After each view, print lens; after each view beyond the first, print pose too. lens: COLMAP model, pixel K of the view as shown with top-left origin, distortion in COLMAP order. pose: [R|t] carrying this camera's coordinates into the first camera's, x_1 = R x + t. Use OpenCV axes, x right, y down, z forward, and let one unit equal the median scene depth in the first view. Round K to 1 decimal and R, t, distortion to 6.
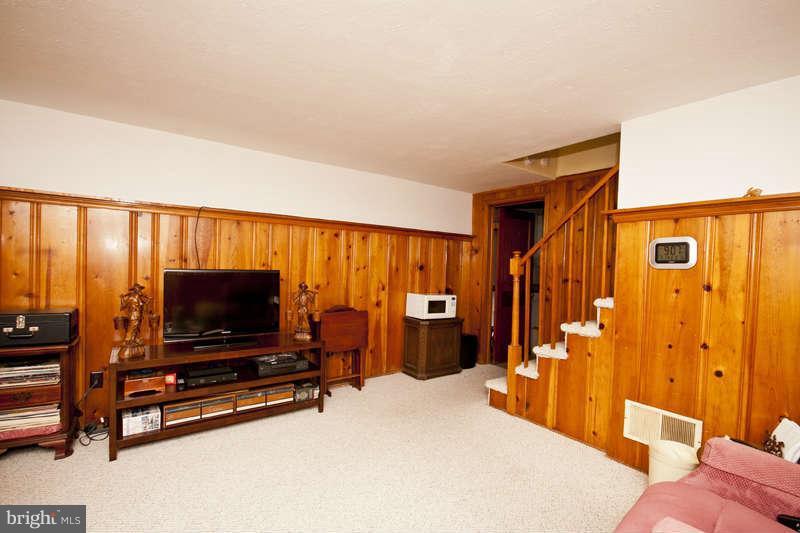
lens RADIAL K [[373.4, 0, 400.8], [0, 373.4, 267.8], [0, 0, 1]] dist [-0.012932, -0.001483]
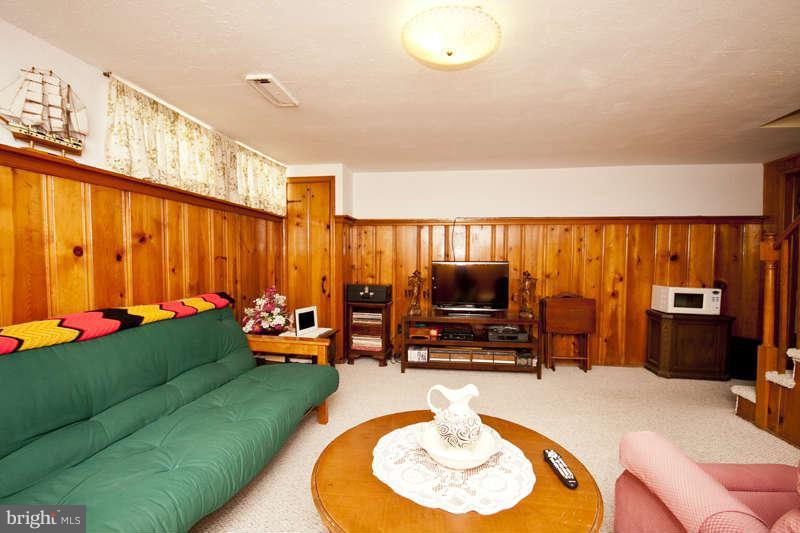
lens RADIAL K [[373.4, 0, 399.4], [0, 373.4, 269.1], [0, 0, 1]] dist [-0.012932, -0.001483]
pose [[0.691891, -0.009267, -0.721942, 0.320643], [0.005514, 0.999956, -0.007552, 0.039157], [0.721981, 0.001244, 0.691912, -0.141385]]
